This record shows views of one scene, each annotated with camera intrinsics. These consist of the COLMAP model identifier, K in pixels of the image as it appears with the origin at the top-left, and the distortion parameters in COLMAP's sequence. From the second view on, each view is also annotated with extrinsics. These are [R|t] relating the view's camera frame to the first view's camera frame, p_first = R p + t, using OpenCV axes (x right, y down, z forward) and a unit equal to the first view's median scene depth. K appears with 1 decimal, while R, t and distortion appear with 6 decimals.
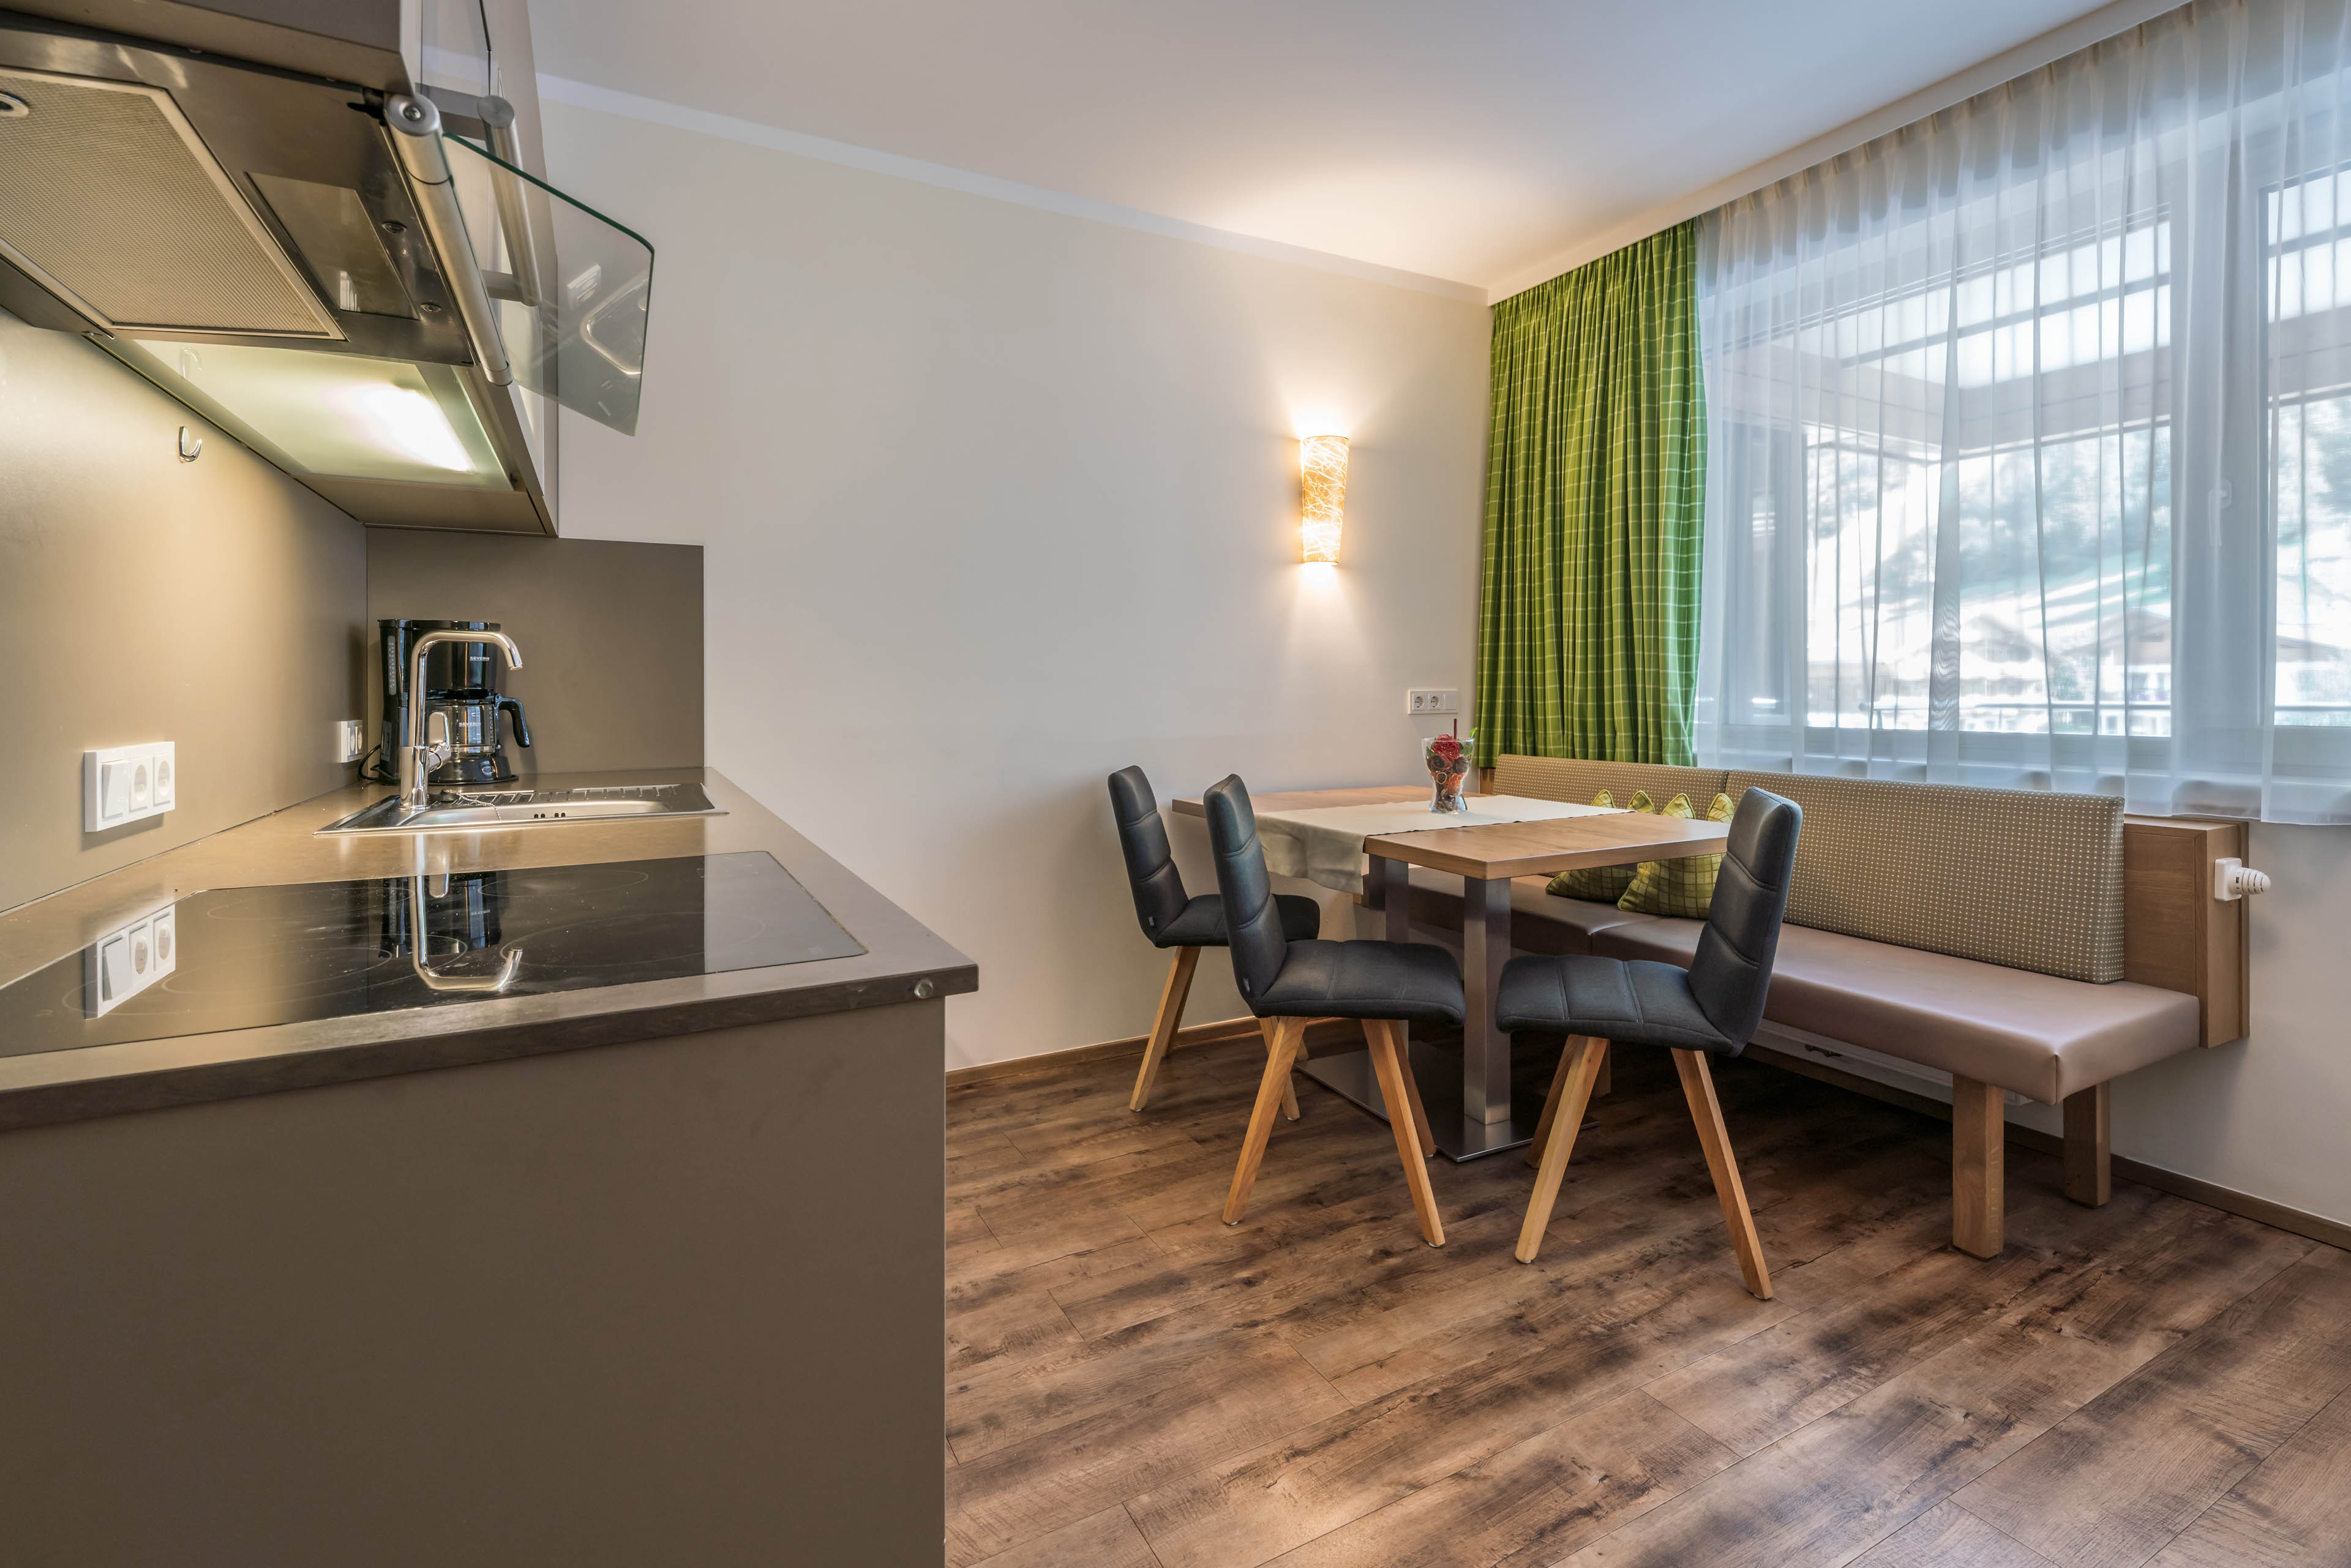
lens RADIAL K [[1100.7, 0, 1176.7], [0, 1100.7, 746.7], [0, 0, 1]] dist [0.006662, 0.000558]
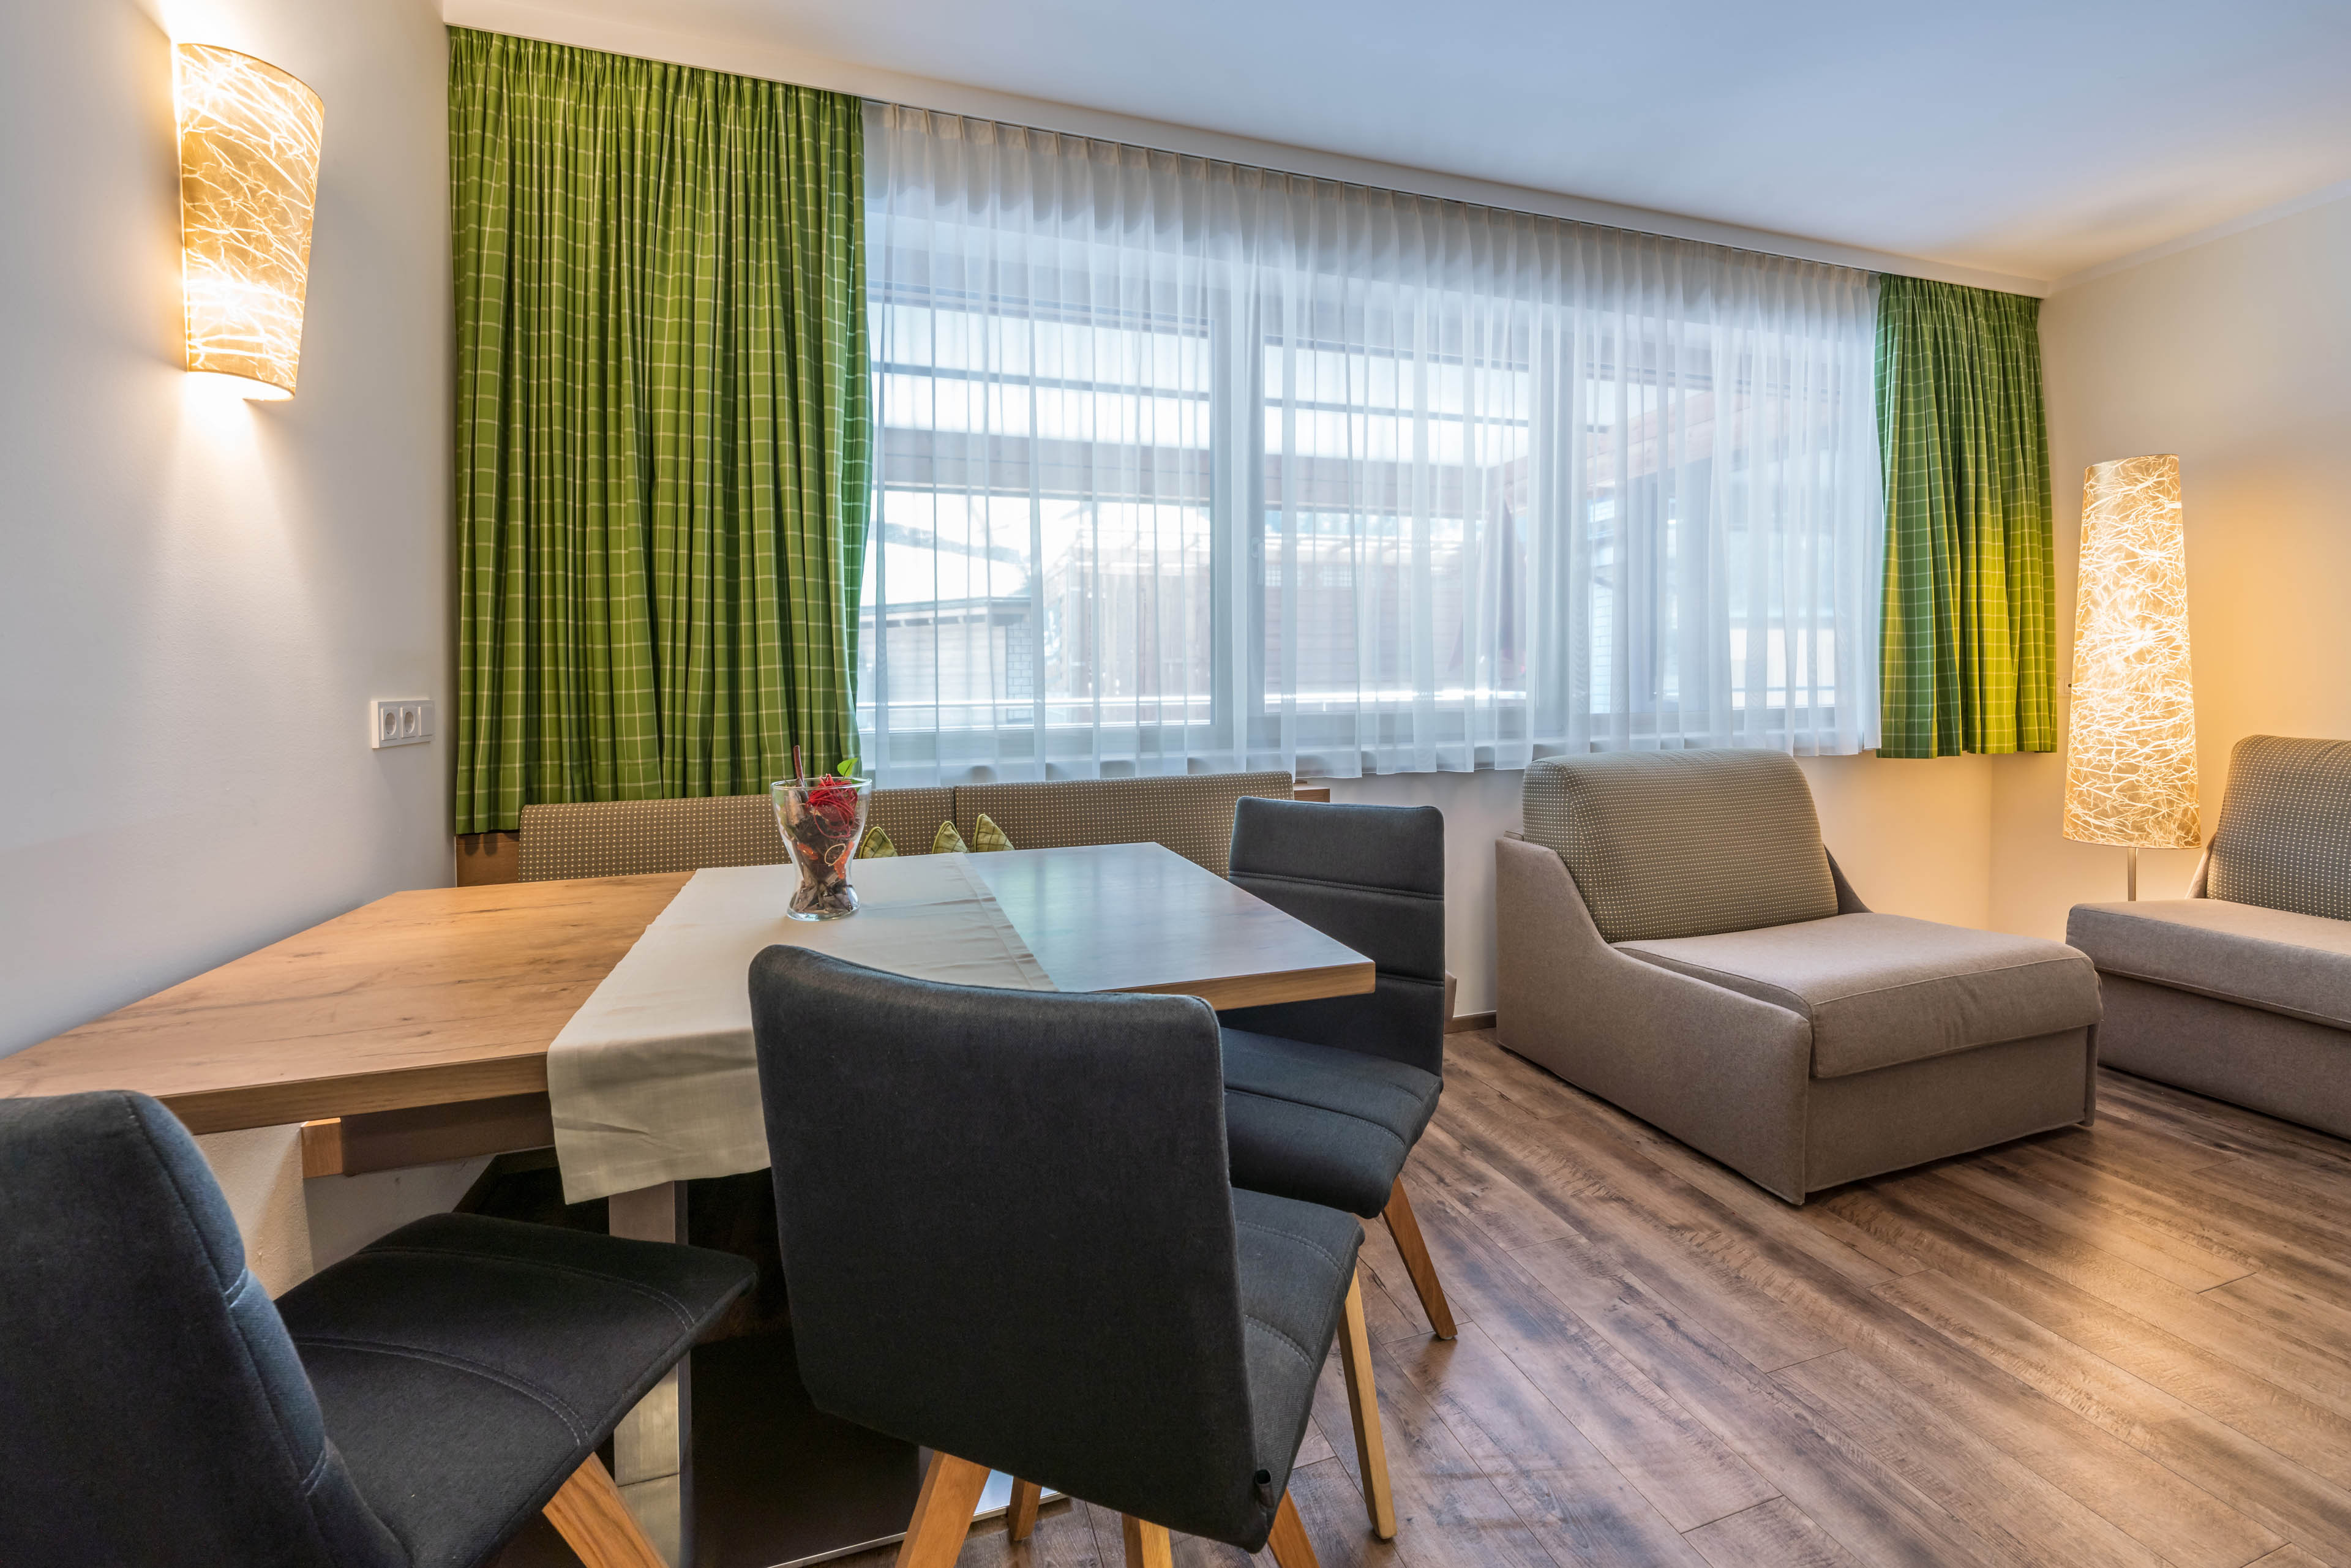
lens RADIAL K [[921.7, 0, 1170.1], [0, 921.7, 735.9], [0, 0, 1]] dist [-0.002552, -0.000413]
pose [[0.175555, -0.050253, 0.983186, -0.176825], [0.064119, 0.997160, 0.039518, -0.037435], [-0.982379, 0.056103, 0.178279, 0.745275]]
